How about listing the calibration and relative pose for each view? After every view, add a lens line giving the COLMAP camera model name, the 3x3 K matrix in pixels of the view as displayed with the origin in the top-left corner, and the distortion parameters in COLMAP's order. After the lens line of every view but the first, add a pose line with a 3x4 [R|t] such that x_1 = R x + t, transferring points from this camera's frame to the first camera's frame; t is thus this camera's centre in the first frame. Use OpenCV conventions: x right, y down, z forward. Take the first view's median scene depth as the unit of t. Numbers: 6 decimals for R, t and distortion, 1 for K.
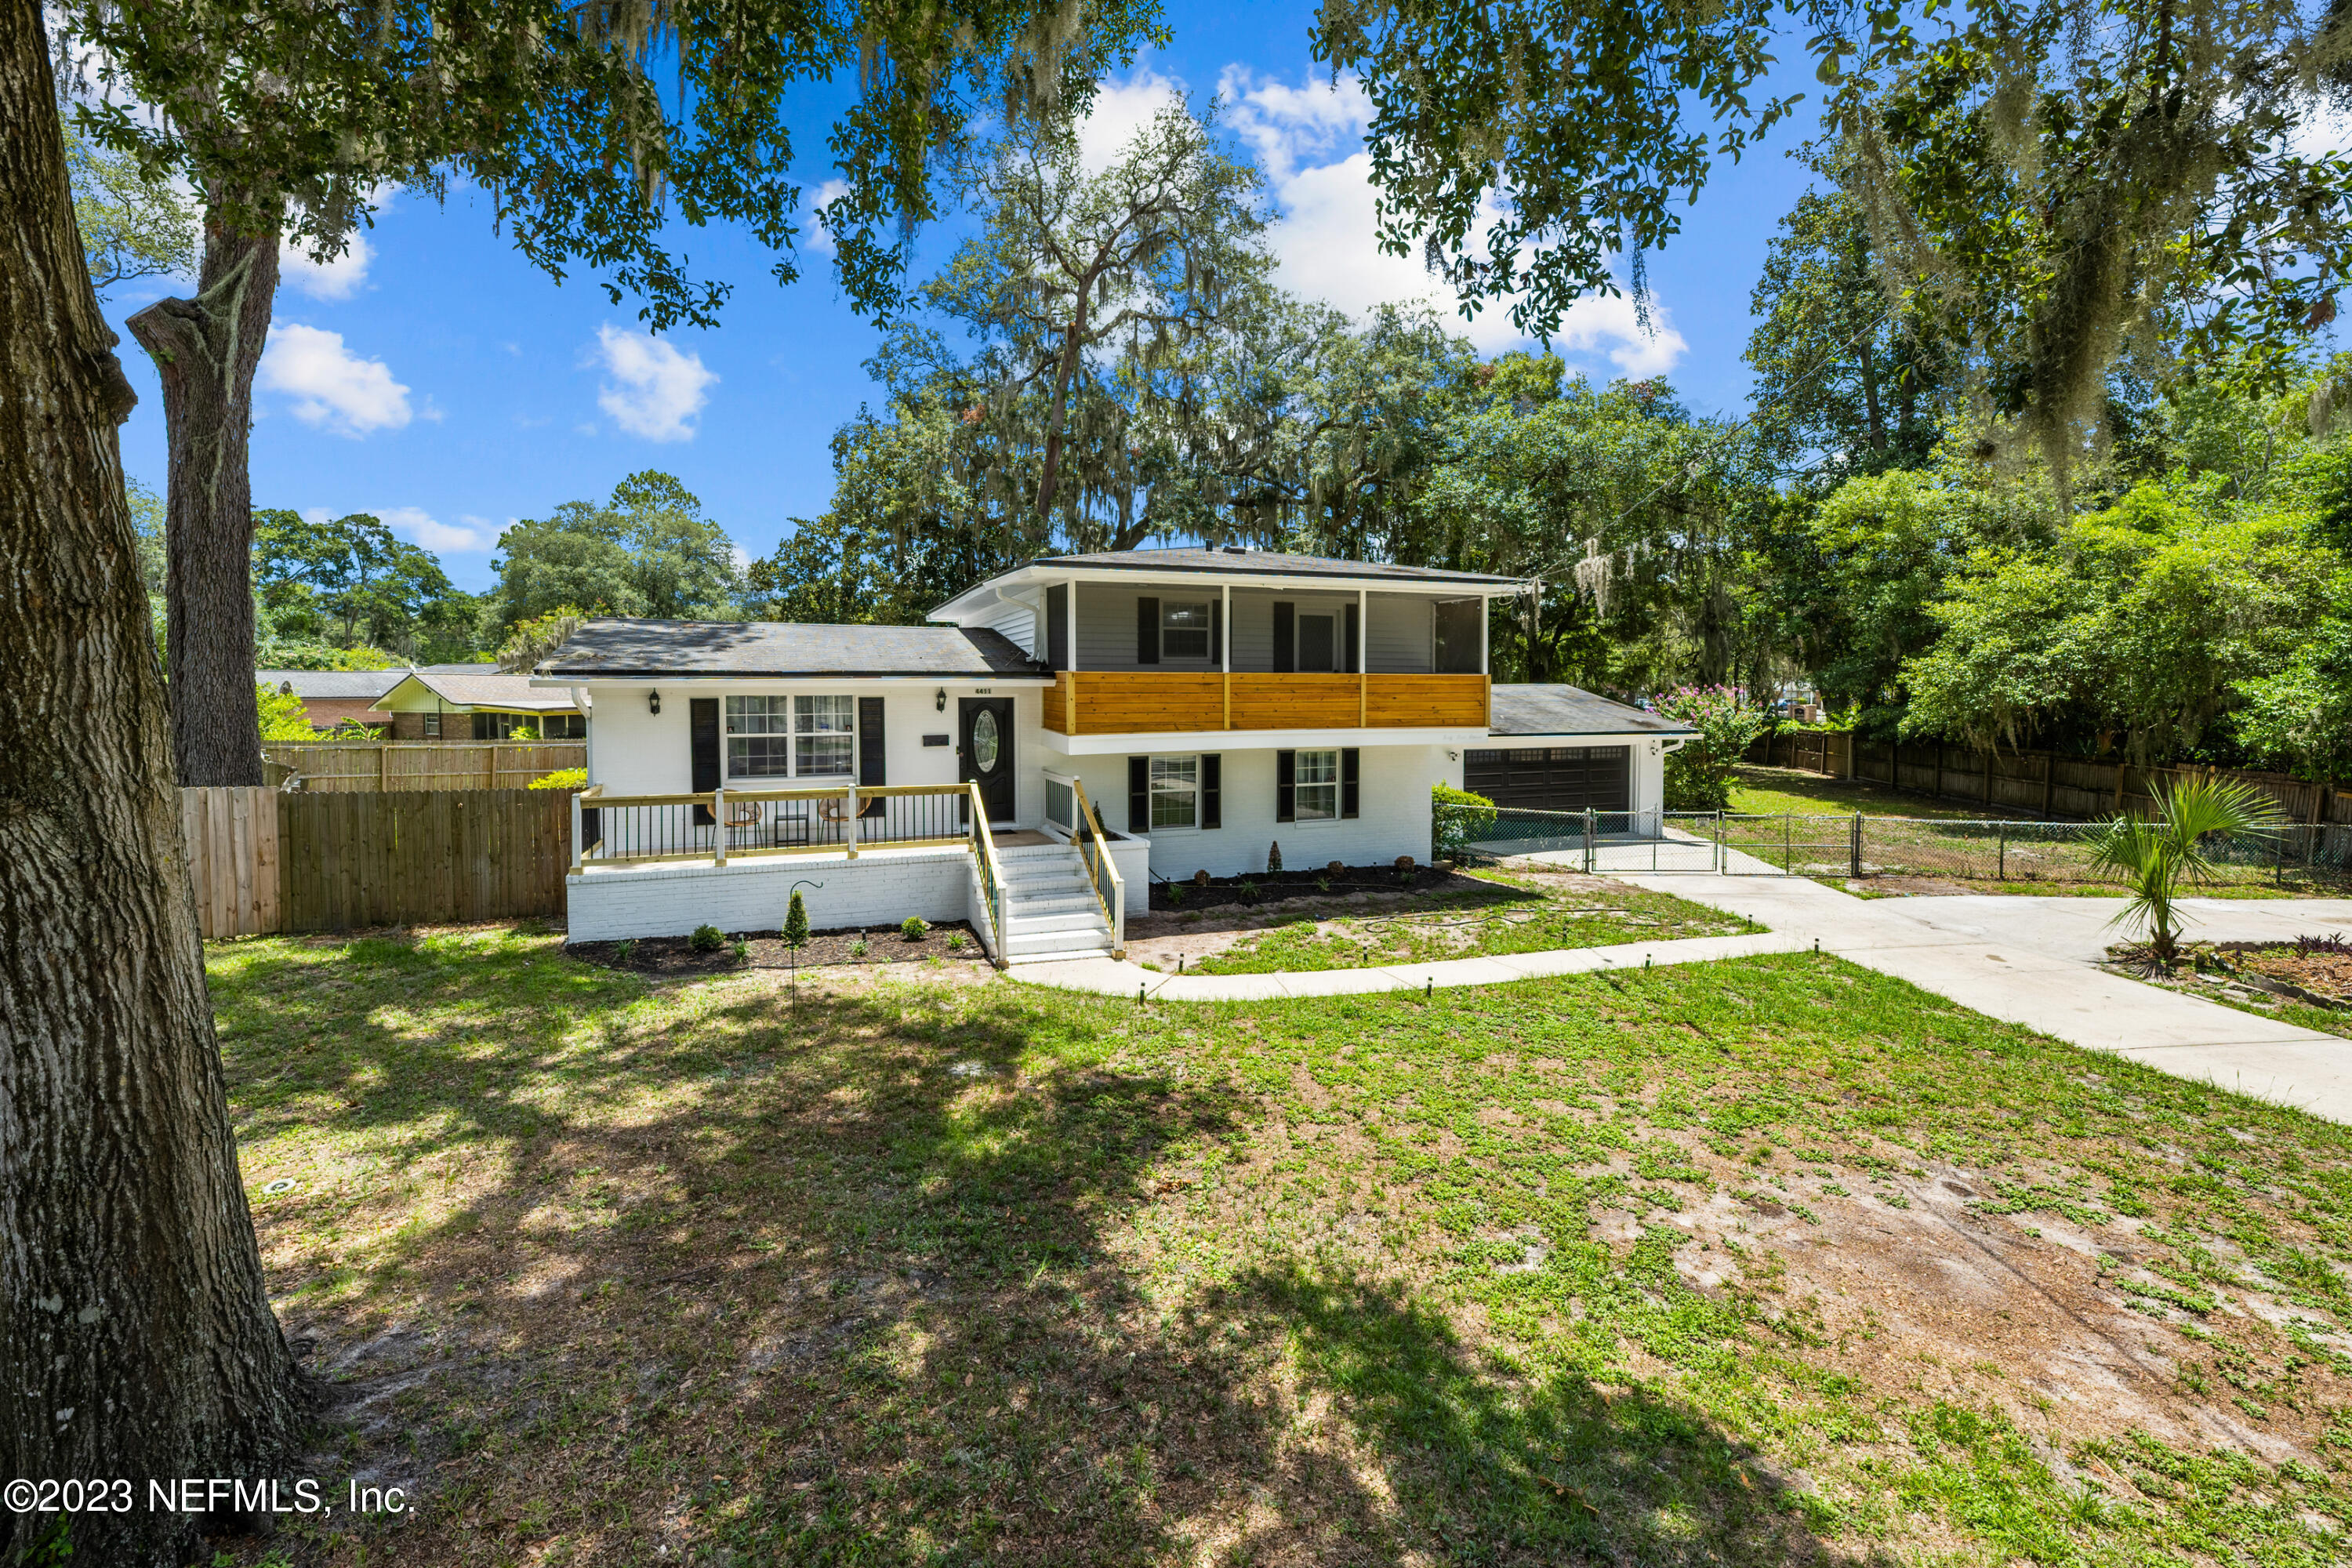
lens RADIAL K [[957.8, 0, 1108.9], [0, 957.8, 729.8], [0, 0, 1]] dist [-0.001377, 0.000238]
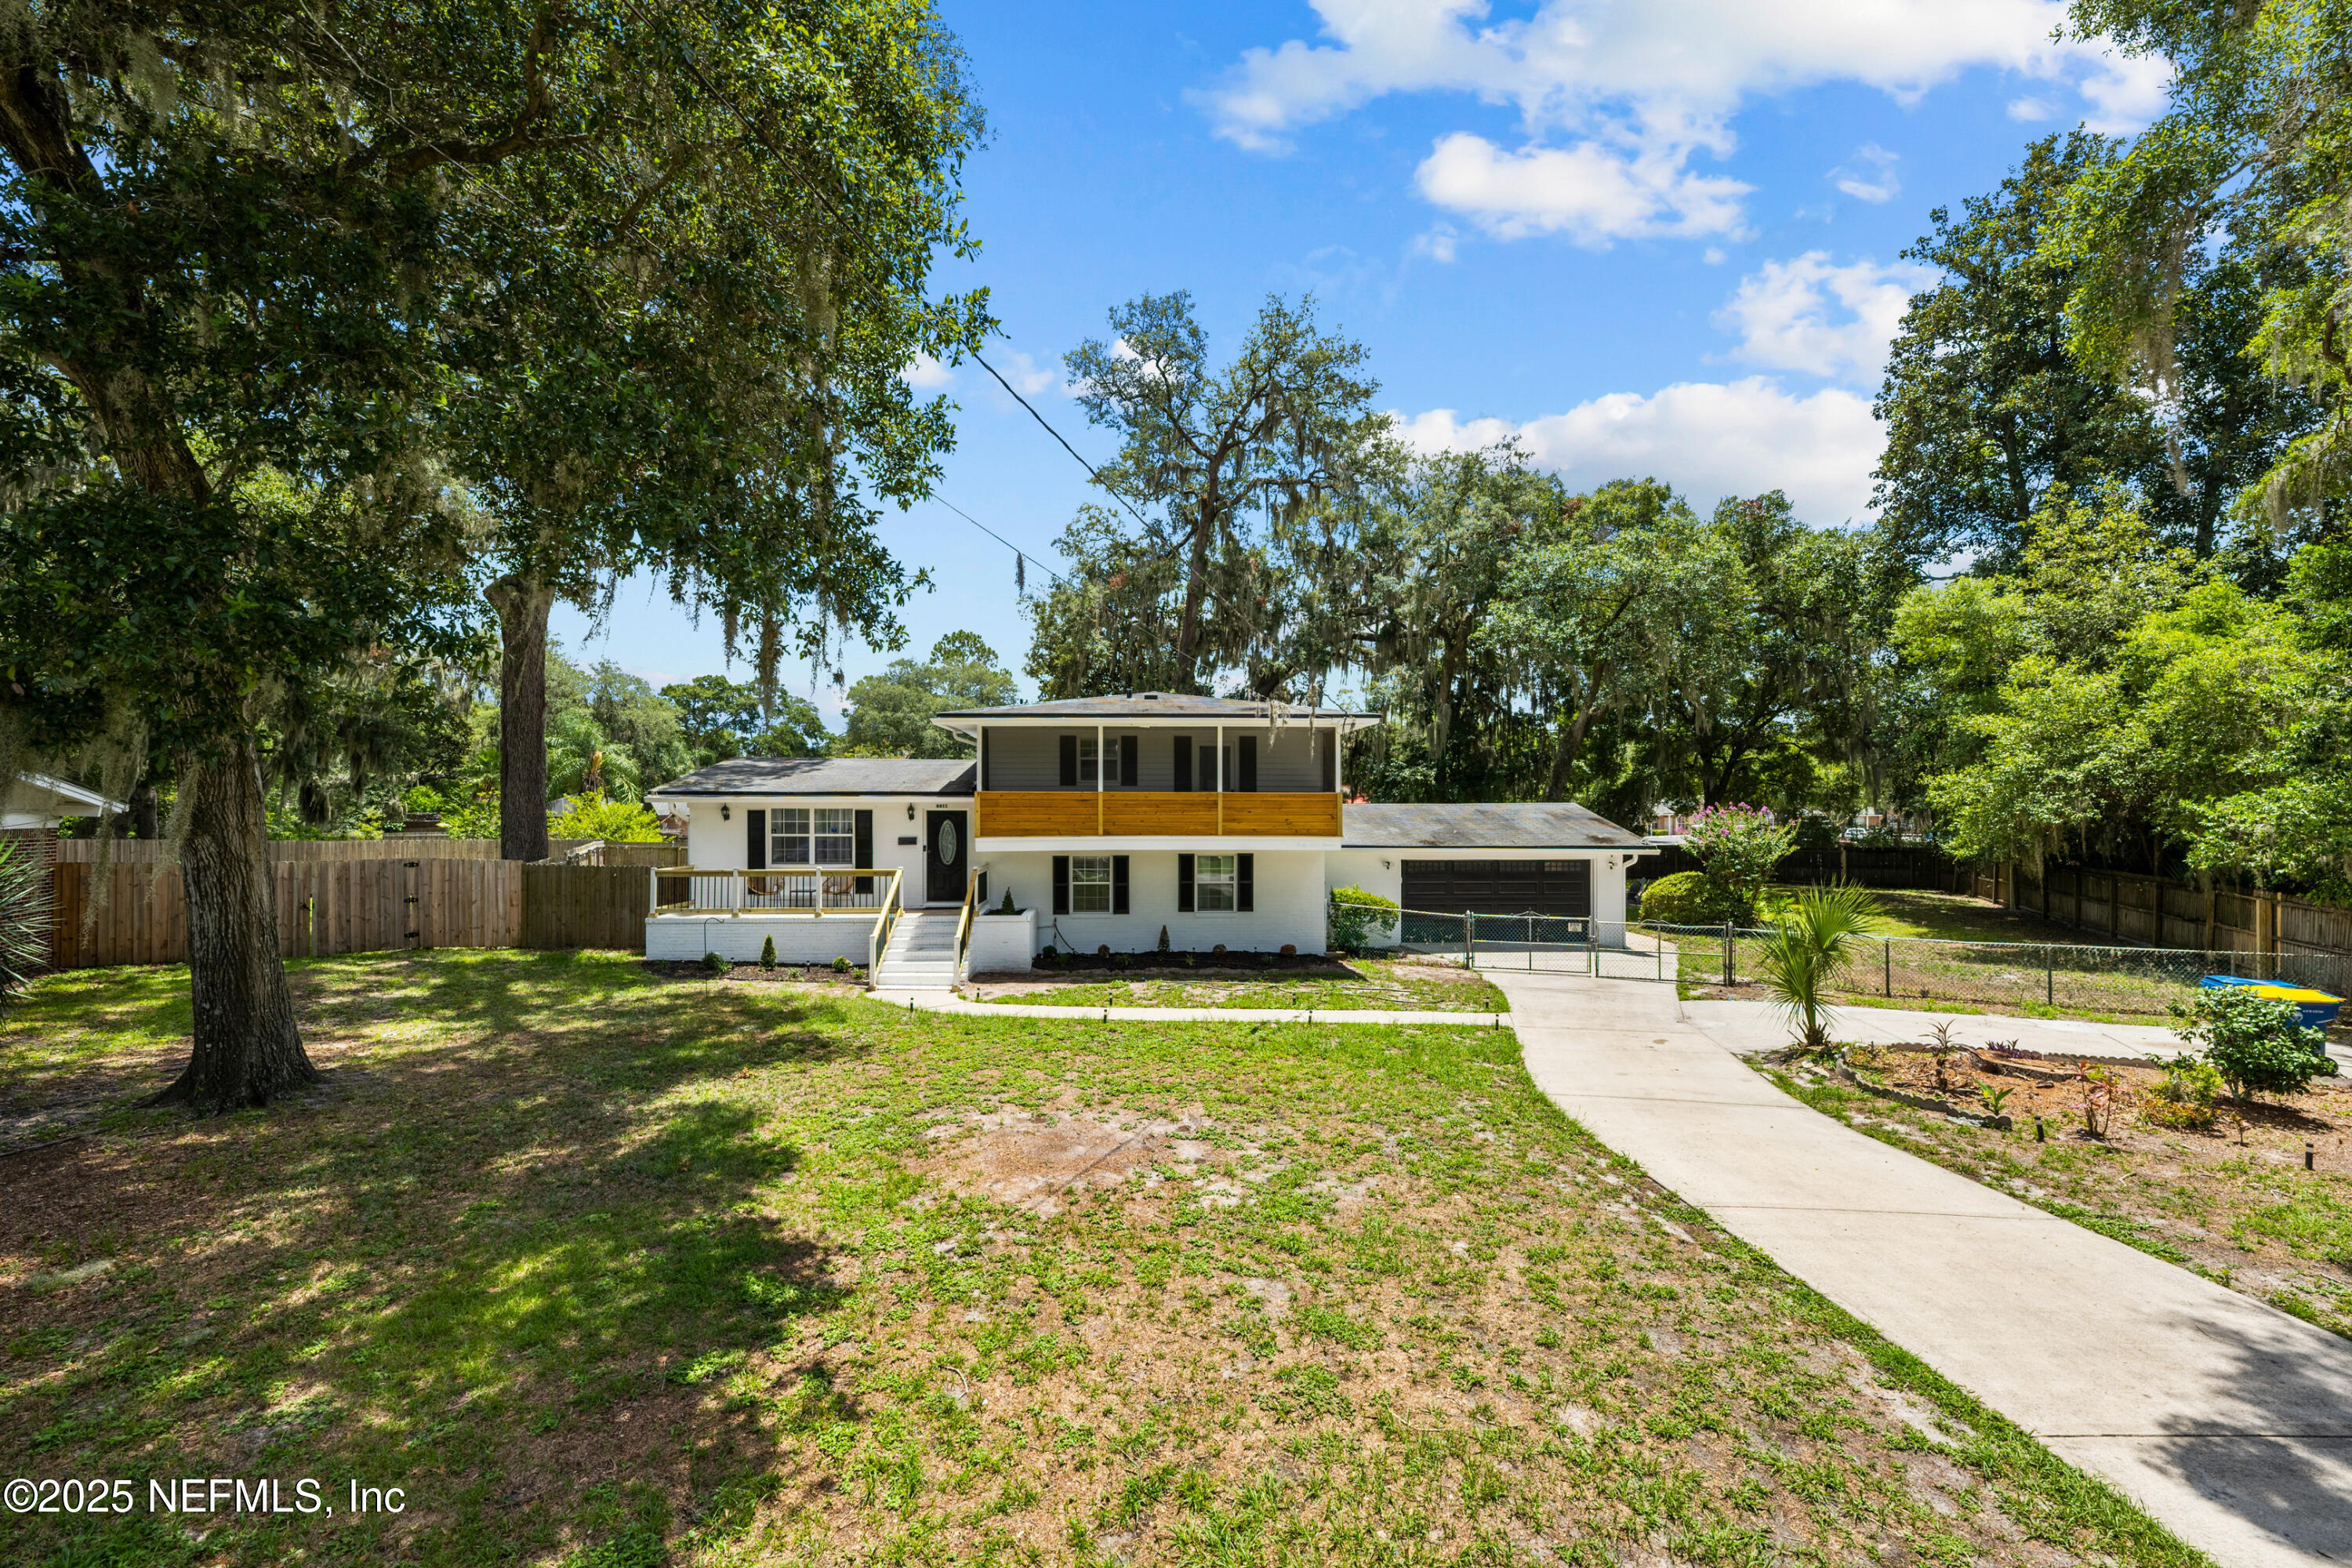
lens RADIAL K [[957.8, 0, 1179.7], [0, 957.8, 799.8], [0, 0, 1]] dist [-0.001377, 0.000238]
pose [[0.951054, -0.002089, -0.309019, 0.607290], [-0.015679, 0.998363, -0.055005, 0.021205], [0.308628, 0.057158, 0.949464, -0.208208]]
